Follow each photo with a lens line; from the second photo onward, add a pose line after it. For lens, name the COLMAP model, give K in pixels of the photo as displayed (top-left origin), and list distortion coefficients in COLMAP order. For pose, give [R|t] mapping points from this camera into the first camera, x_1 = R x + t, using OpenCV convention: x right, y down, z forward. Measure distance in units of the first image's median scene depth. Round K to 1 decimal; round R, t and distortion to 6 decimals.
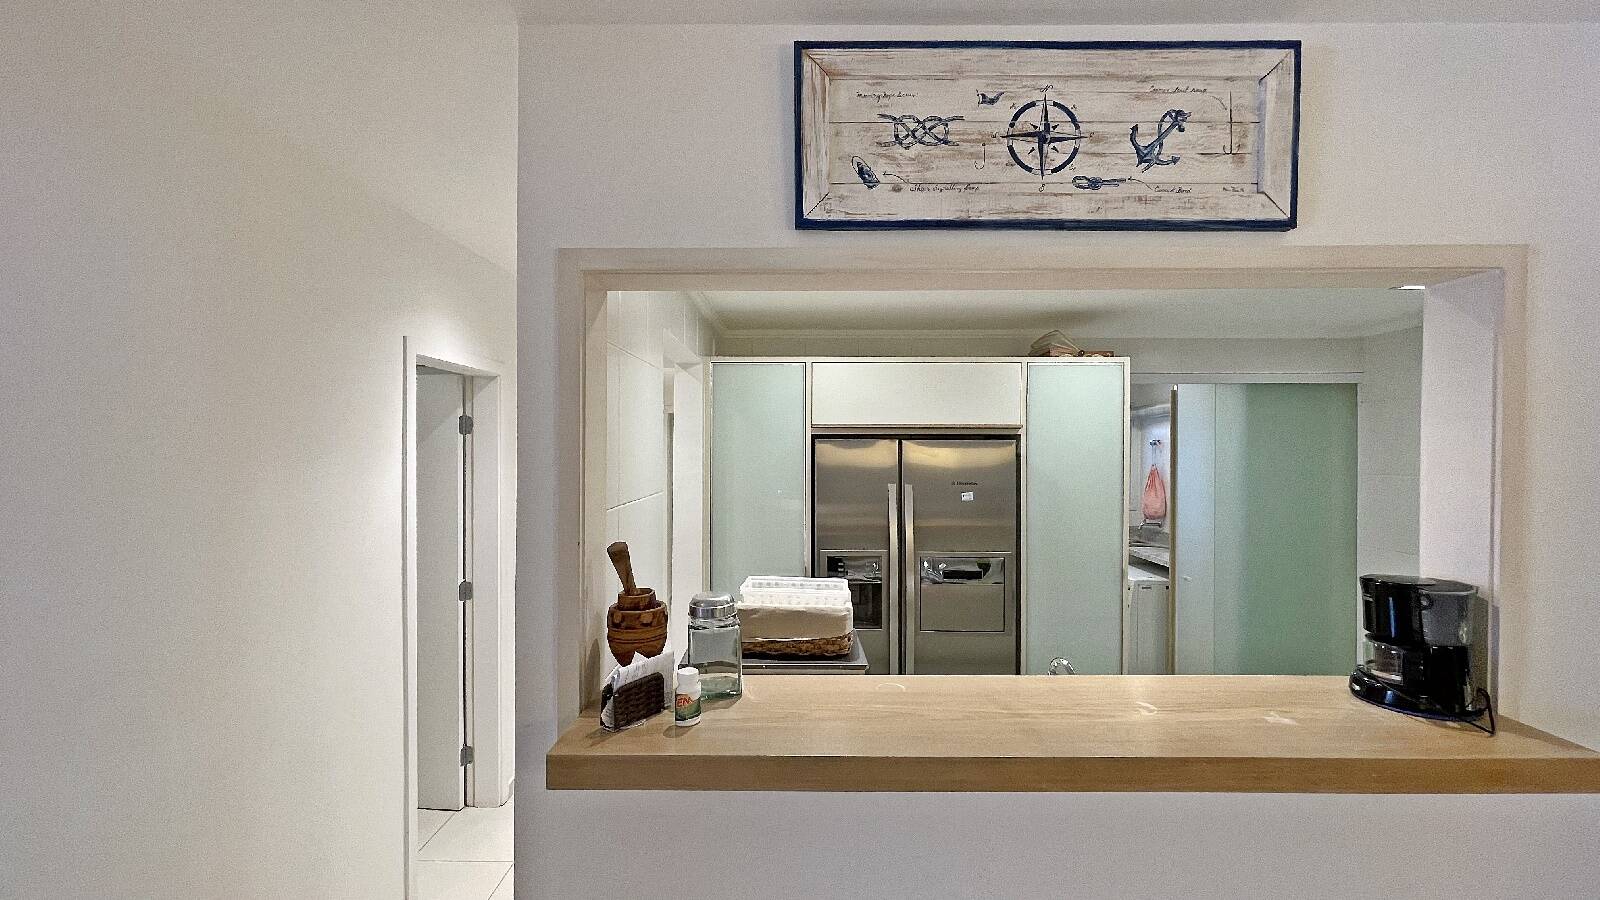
lens RADIAL K [[643.9, 0, 798.7], [0, 643.9, 448.2], [0, 0, 1]] dist [-0.003542, 0.000304]
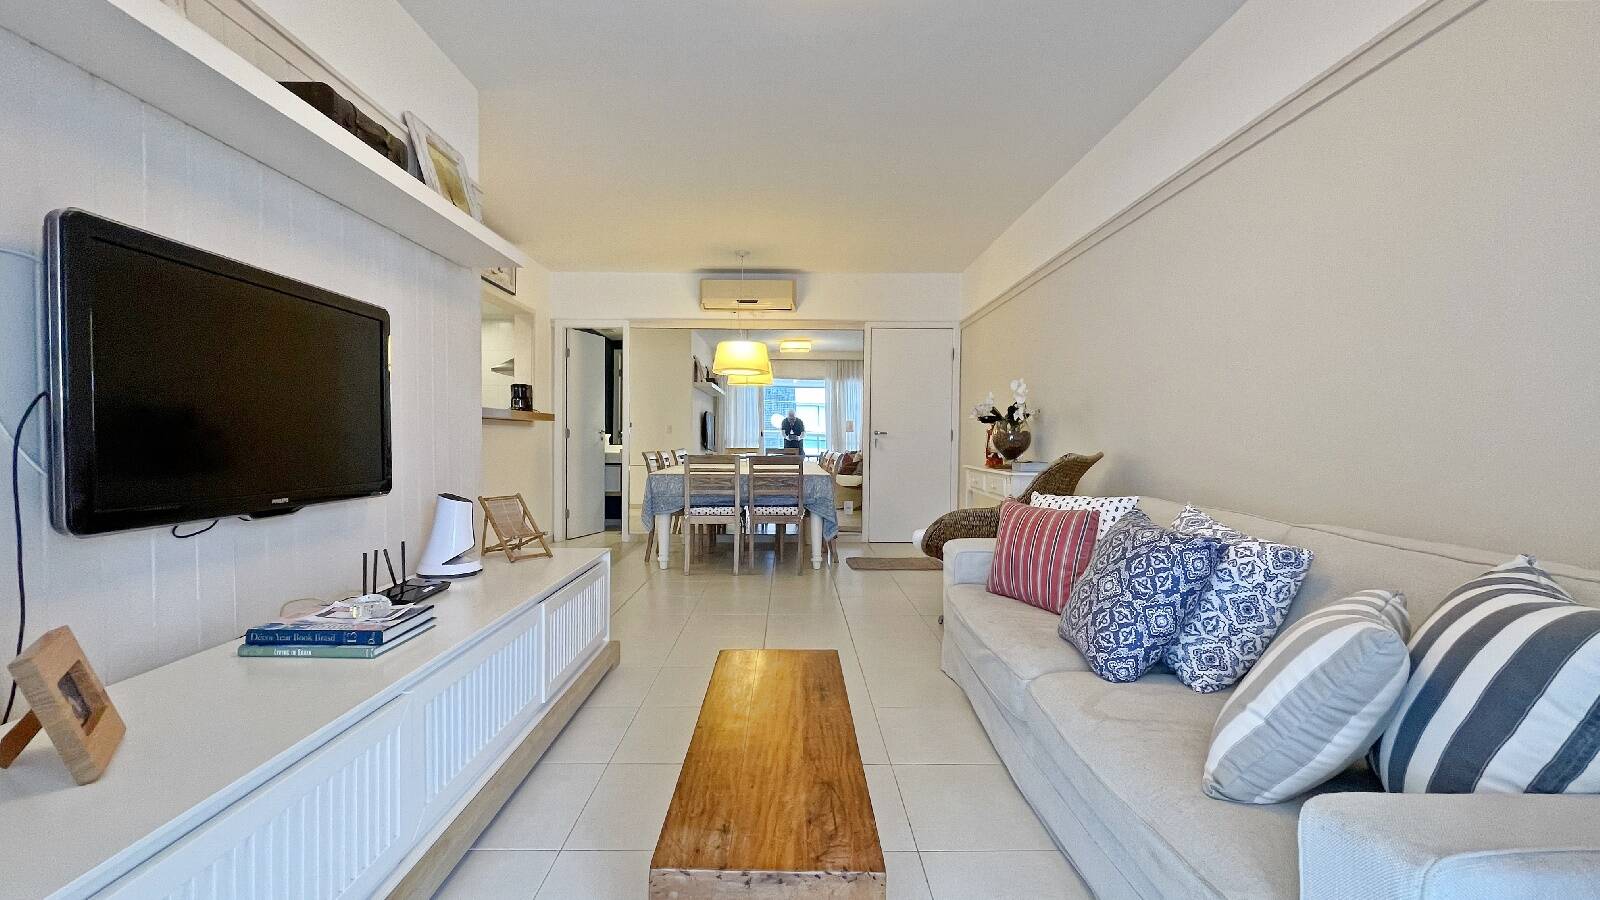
lens RADIAL K [[643.9, 0, 796.7], [0, 643.9, 456.1], [0, 0, 1]] dist [-0.003542, 0.000304]
pose [[-0.026451, -0.032500, 0.999122, -3.444386], [-0.002693, 0.999470, 0.032440, 0.556976], [-0.999646, -0.001833, -0.026524, -0.717171]]
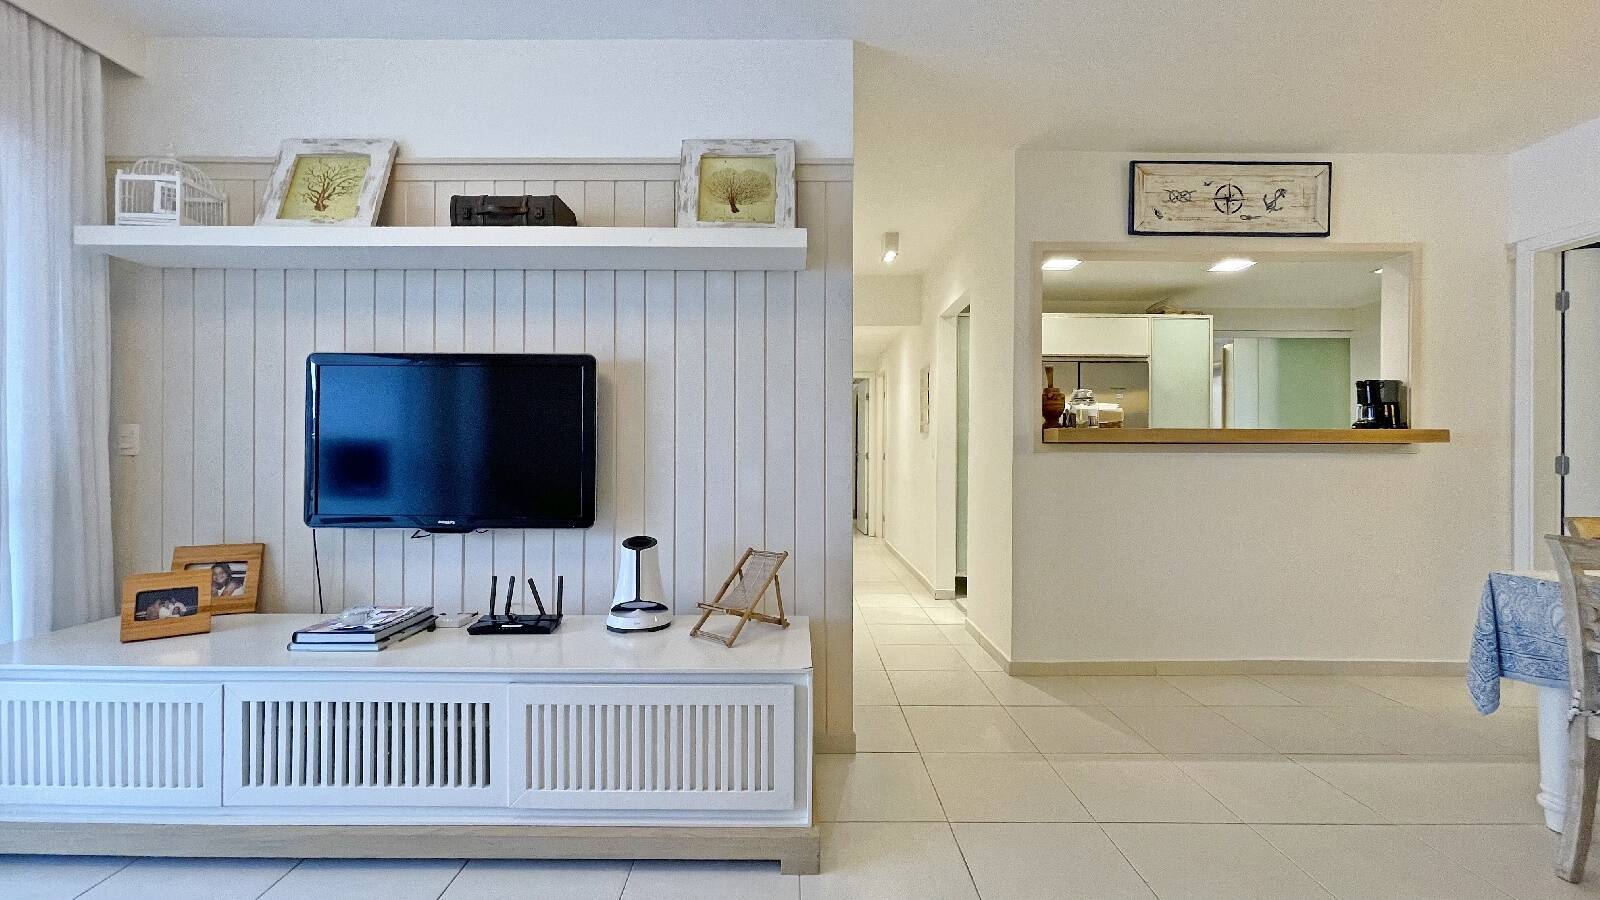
lens RADIAL K [[643.9, 0, 800.6], [0, 643.9, 449.8], [0, 0, 1]] dist [-0.003542, 0.000304]
pose [[0.999927, 0.000677, 0.012059, -1.308585], [-0.000576, 0.999964, -0.008426, 0.510294], [-0.012064, 0.008418, 0.999892, -1.462874]]
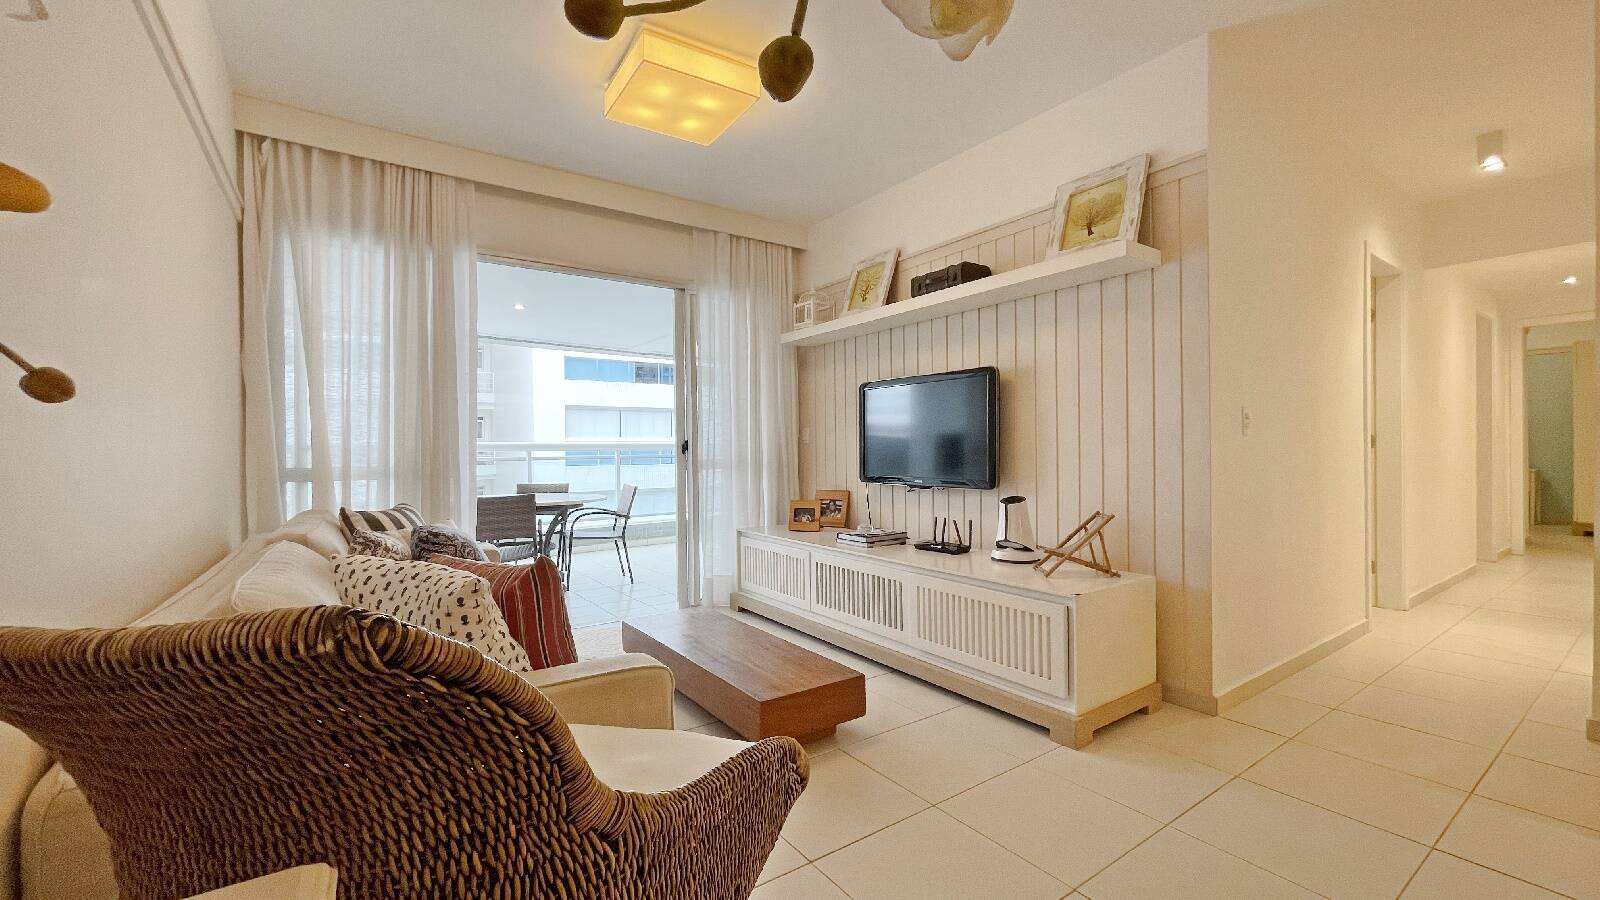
lens RADIAL K [[643.9, 0, 793.0], [0, 643.9, 454.4], [0, 0, 1]] dist [-0.003542, 0.000304]
pose [[0.574403, -0.003012, -0.818567, -0.275227], [0.009025, 0.999956, 0.002654, 0.560395], [0.818523, -0.008912, 0.574405, -1.752595]]
